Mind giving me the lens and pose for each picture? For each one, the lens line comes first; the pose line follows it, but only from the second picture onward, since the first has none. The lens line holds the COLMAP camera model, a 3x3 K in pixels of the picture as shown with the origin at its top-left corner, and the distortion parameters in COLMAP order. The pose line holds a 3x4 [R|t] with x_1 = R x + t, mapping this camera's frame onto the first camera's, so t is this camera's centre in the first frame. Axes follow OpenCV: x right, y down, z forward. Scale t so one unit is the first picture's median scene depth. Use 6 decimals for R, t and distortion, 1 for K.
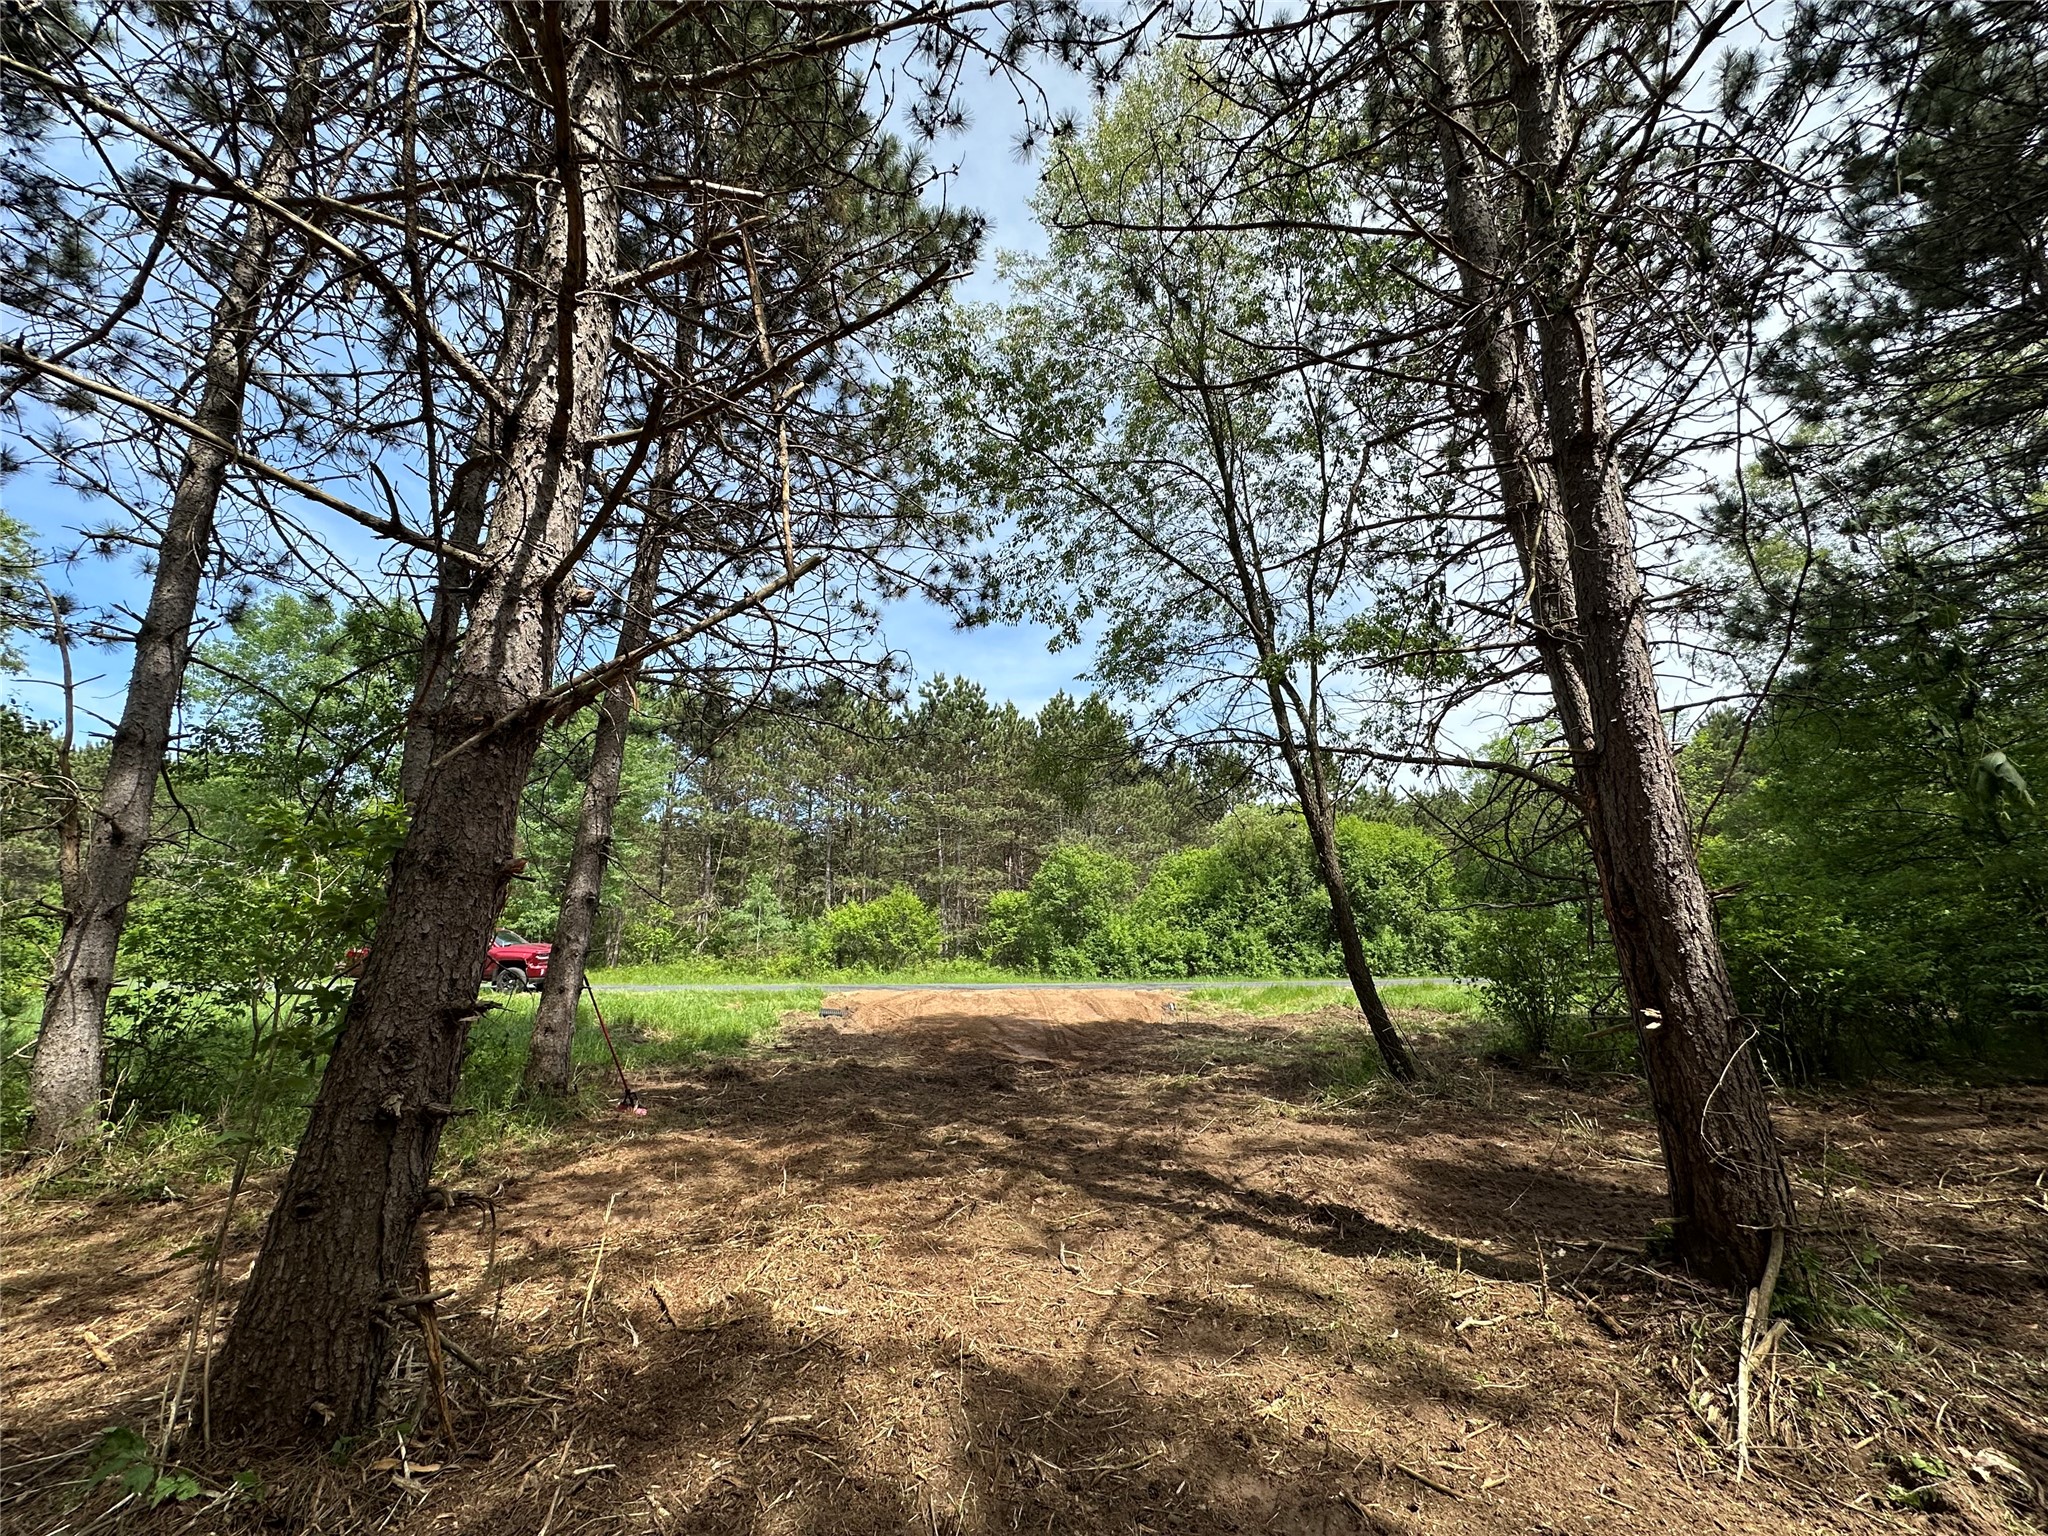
lens RADIAL K [[814.3, 0, 1024.0], [0, 814.3, 768.0], [0, 0, 1]] dist [-0.000135, -0.000034]
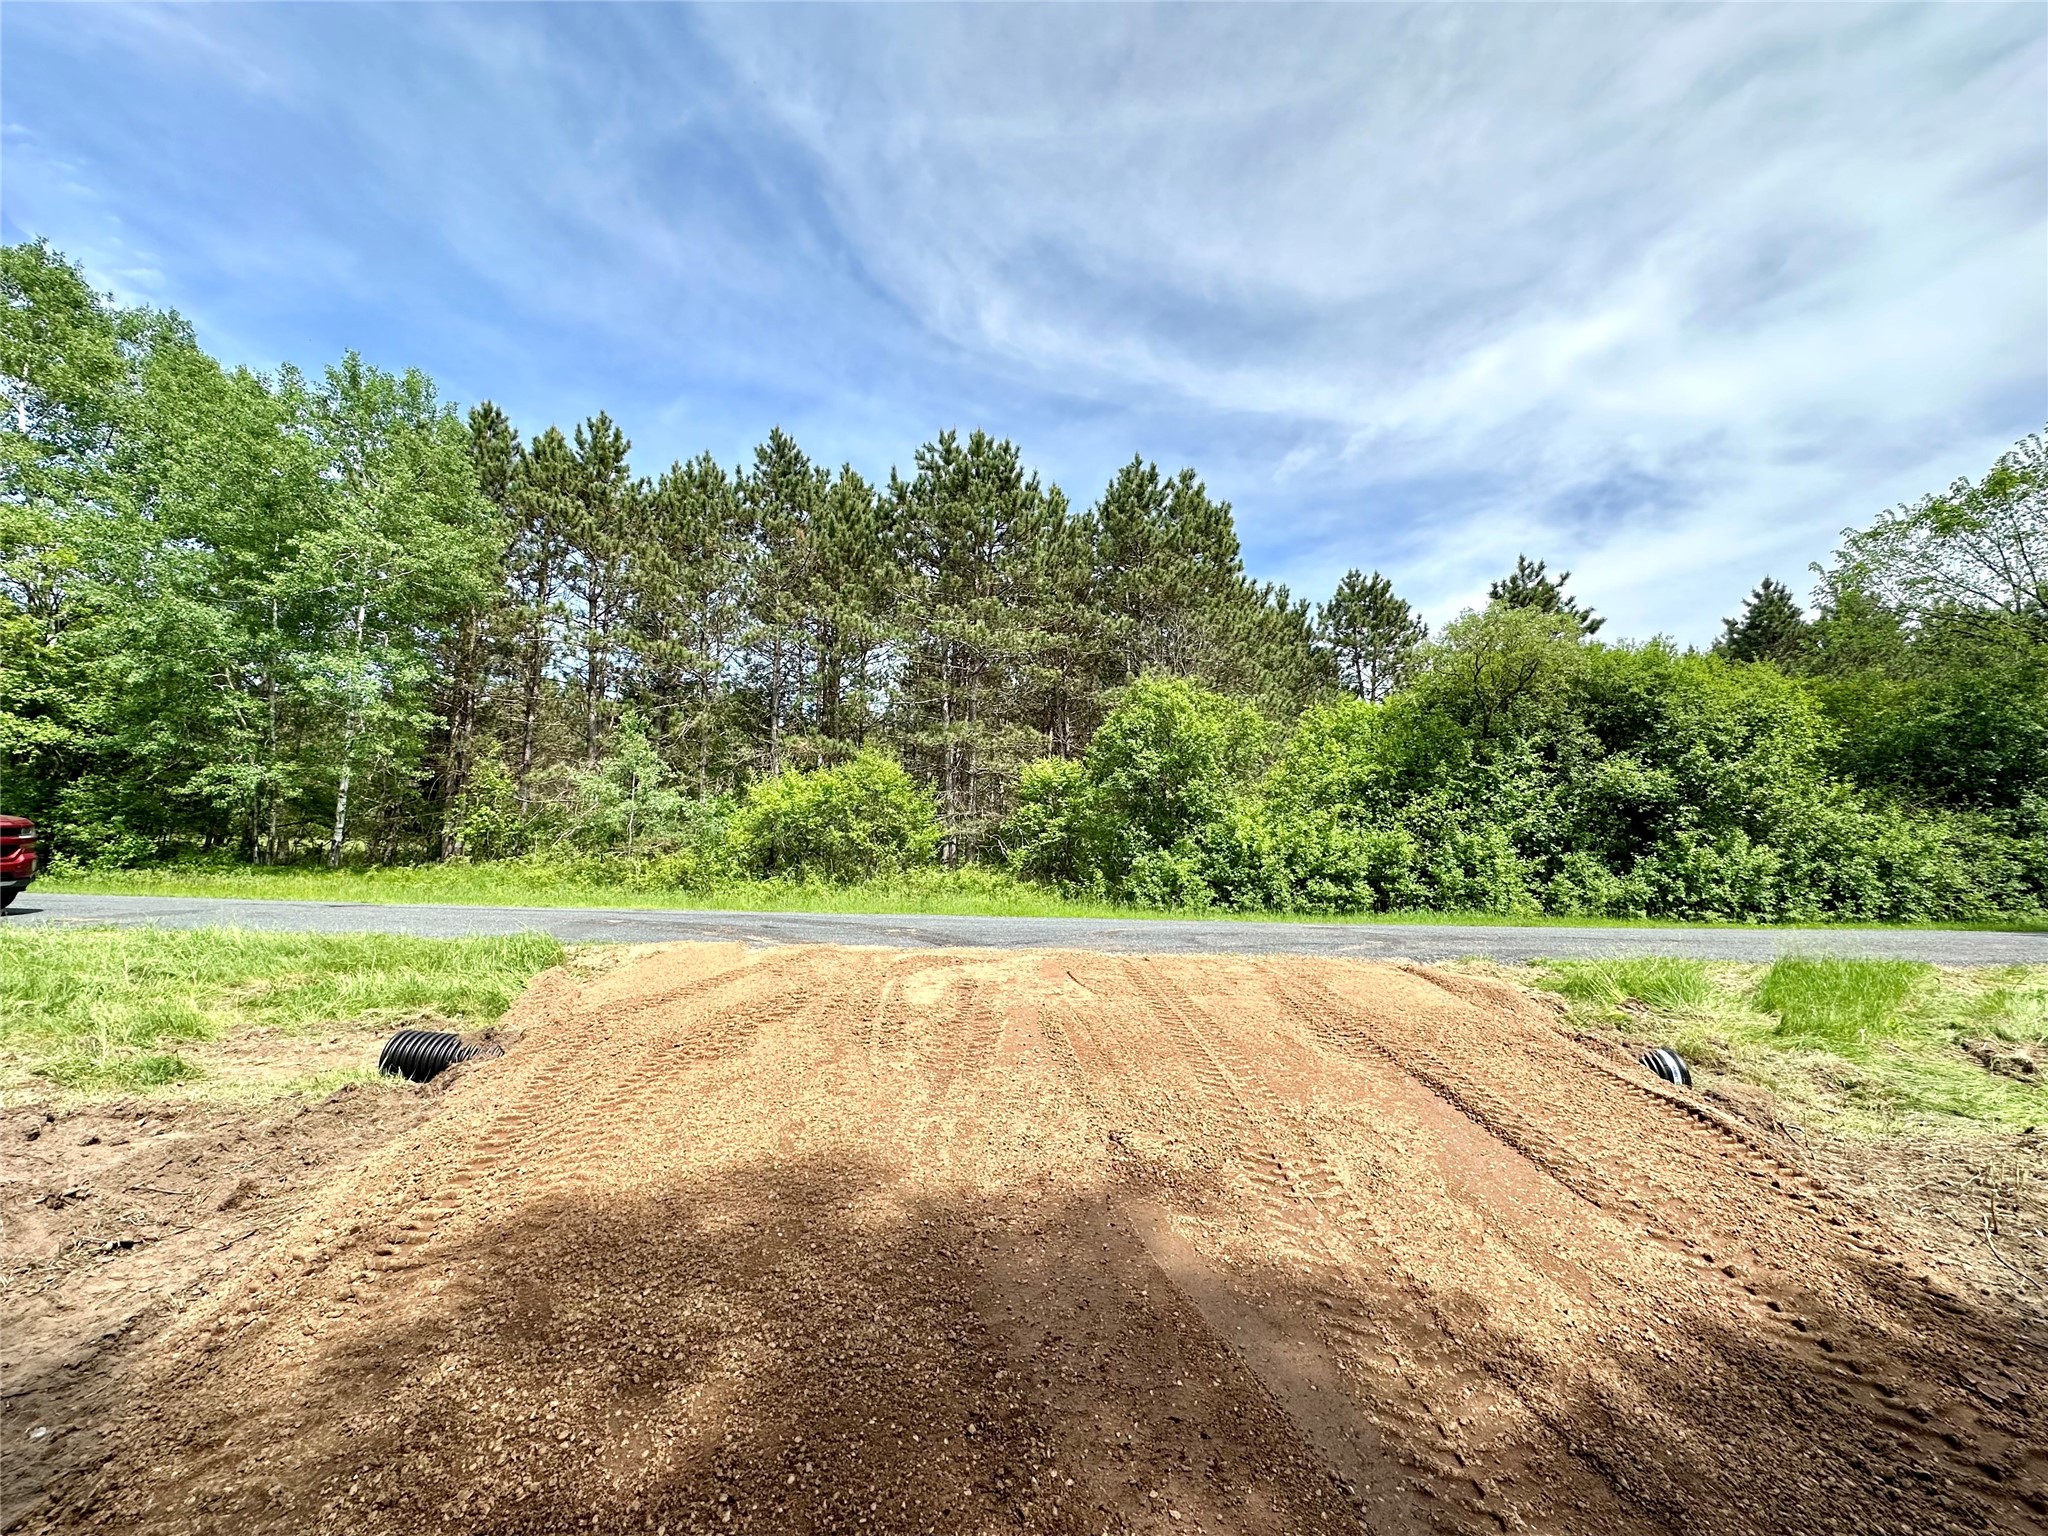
lens RADIAL K [[814.3, 0, 1024.0], [0, 814.3, 768.0], [0, 0, 1]] dist [-0.000135, -0.000034]
pose [[0.998900, 0.019020, -0.042852, -0.014162], [-0.014023, 0.993379, 0.114021, 0.095061], [0.044737, -0.113295, 0.992554, 0.424454]]
